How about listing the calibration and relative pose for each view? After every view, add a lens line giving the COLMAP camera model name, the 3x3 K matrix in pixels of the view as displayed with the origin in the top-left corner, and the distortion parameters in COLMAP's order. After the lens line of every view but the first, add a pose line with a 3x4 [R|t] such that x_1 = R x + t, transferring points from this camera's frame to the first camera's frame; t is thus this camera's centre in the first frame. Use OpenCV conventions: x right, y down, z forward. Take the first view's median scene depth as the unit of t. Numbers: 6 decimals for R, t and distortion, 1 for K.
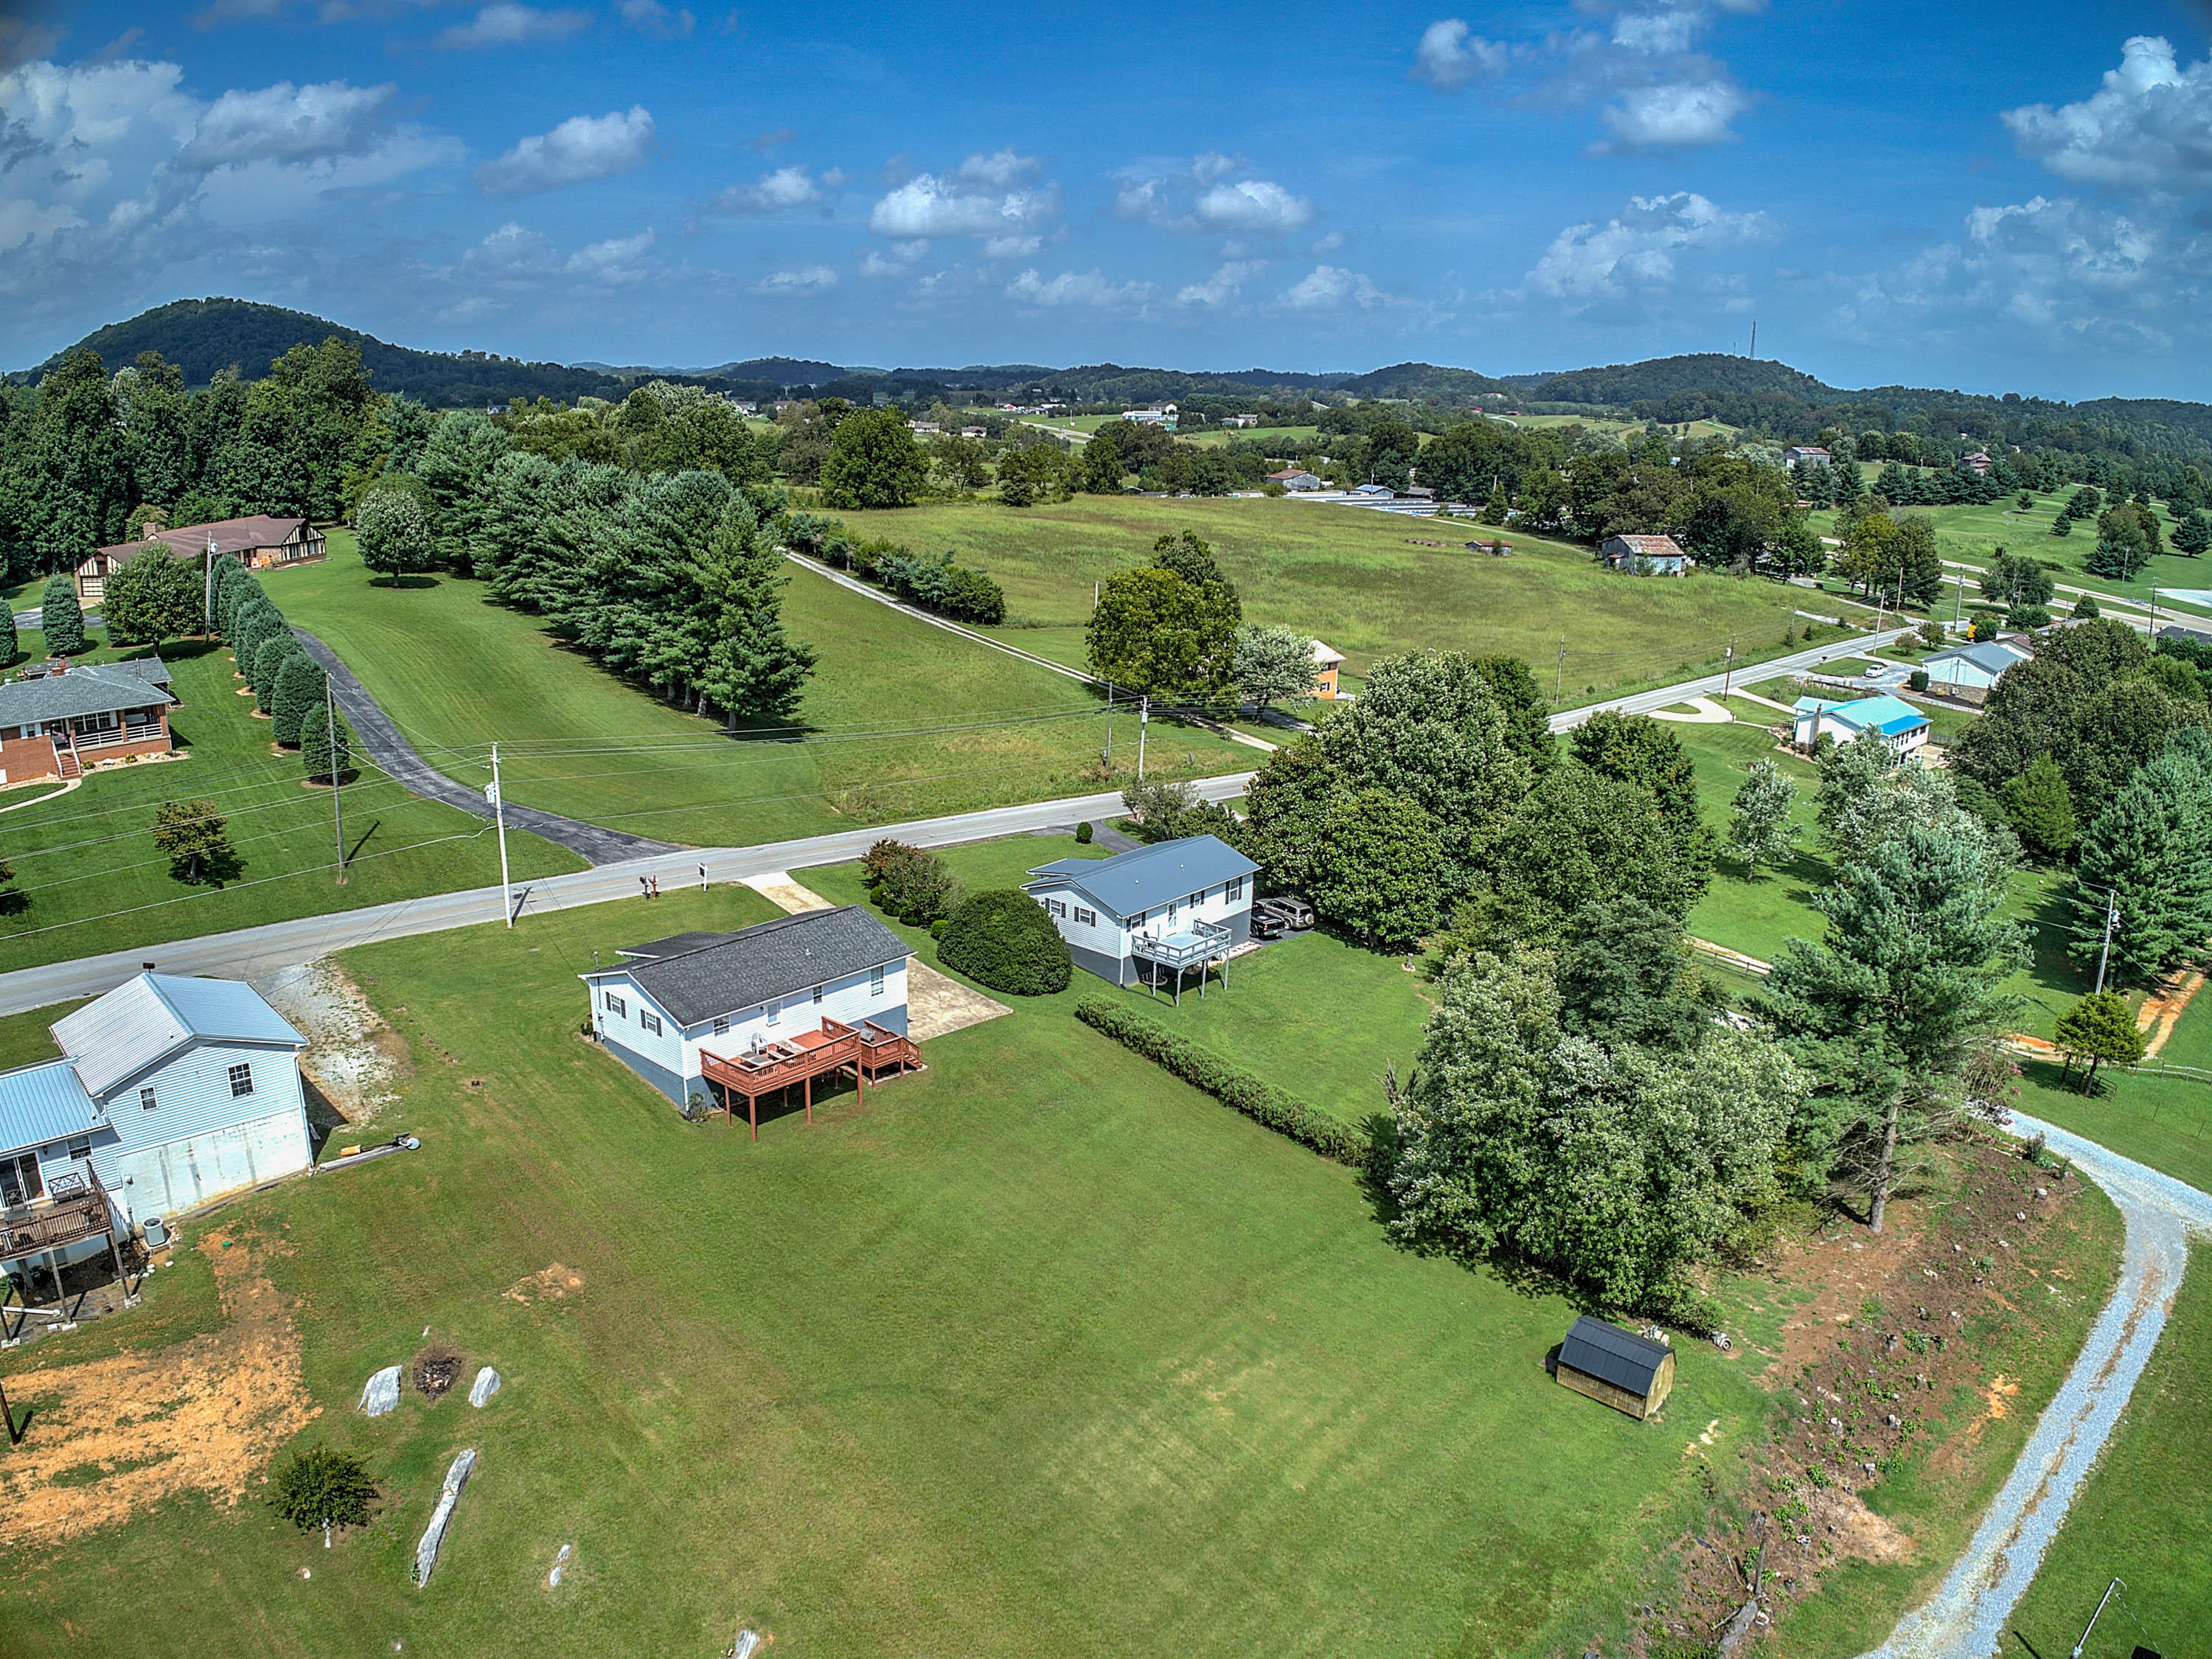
lens RADIAL K [[1605.7, 0, 1099.9], [0, 1605.7, 846.1], [0, 0, 1]] dist [-0.093333, -0.082397]
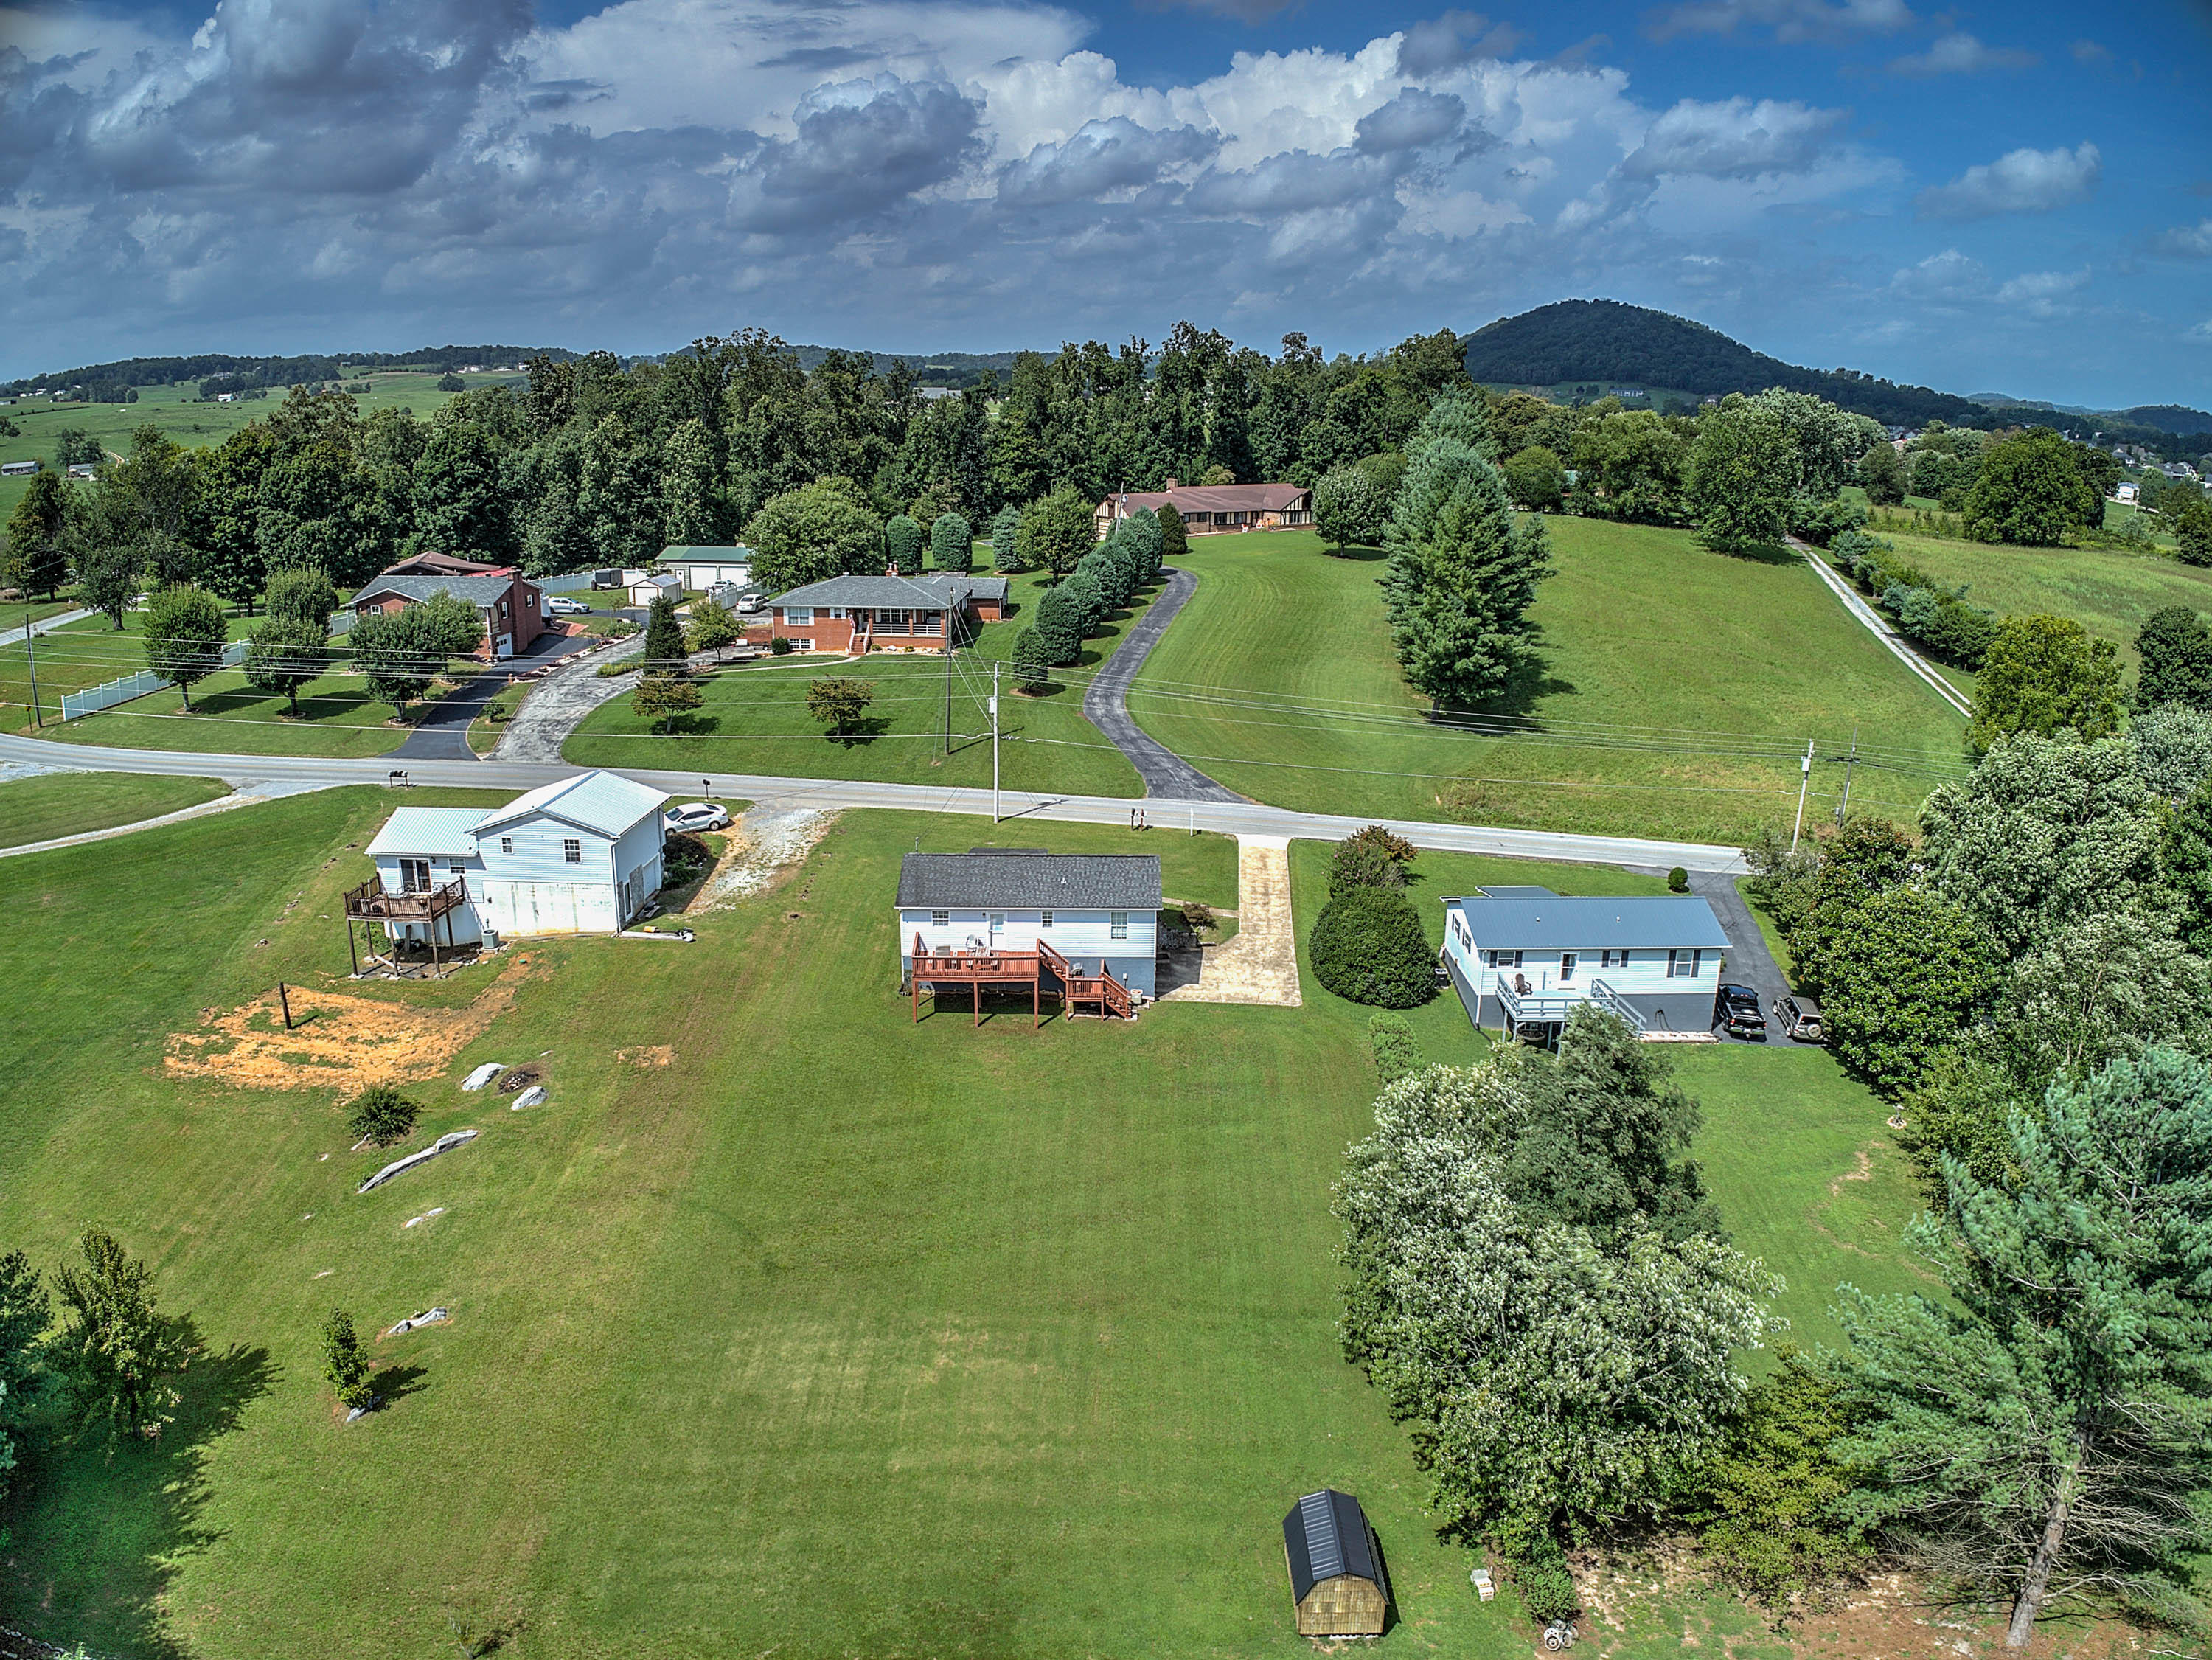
lens RADIAL K [[1605.8, 0, 1099.9], [0, 1605.8, 846.6], [0, 0, 1]] dist [-0.093333, -0.082397]
pose [[0.677214, 0.196753, -0.708992, 0.443812], [-0.204212, 0.975988, 0.075788, -0.031156], [0.706880, 0.093460, 0.701132, 0.208507]]
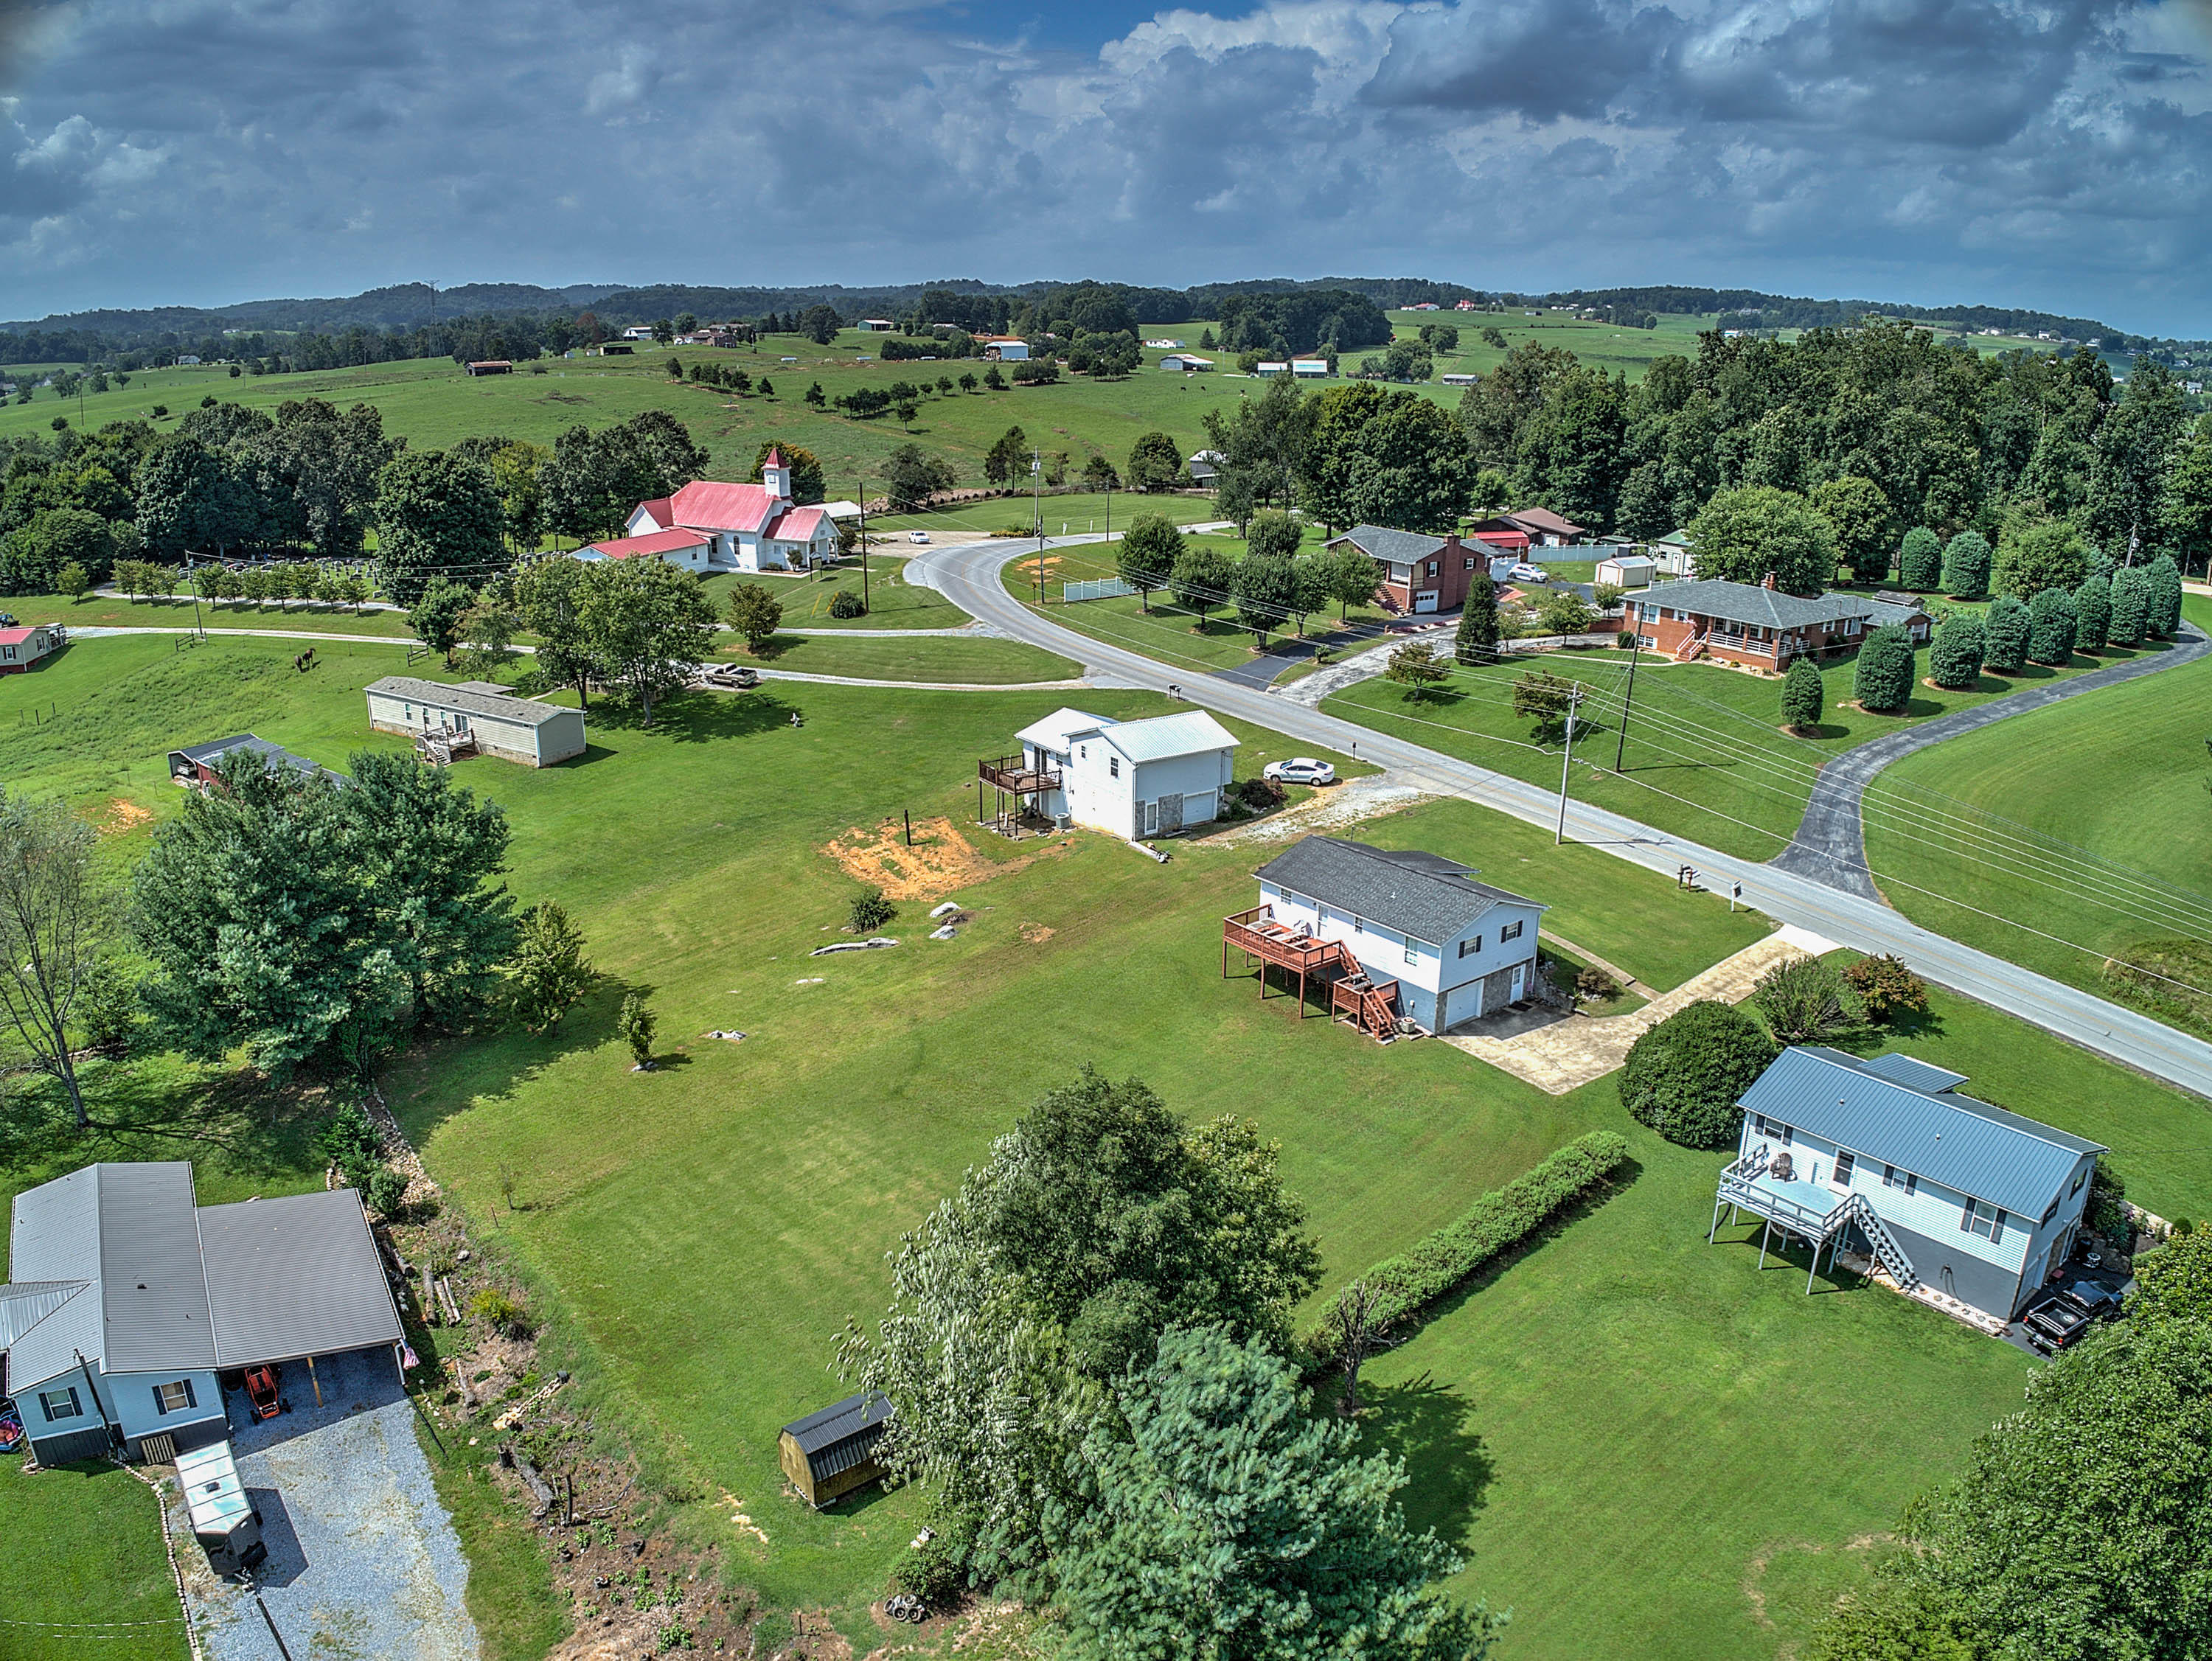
lens RADIAL K [[1605.6, 0, 1099.9], [0, 1605.6, 847.1], [0, 0, 1]] dist [-0.093333, -0.082397]
pose [[-0.171767, 0.296994, -0.939303, 0.649840], [-0.277914, 0.900139, 0.335431, -0.205488], [0.945124, 0.318662, -0.072076, 0.678136]]
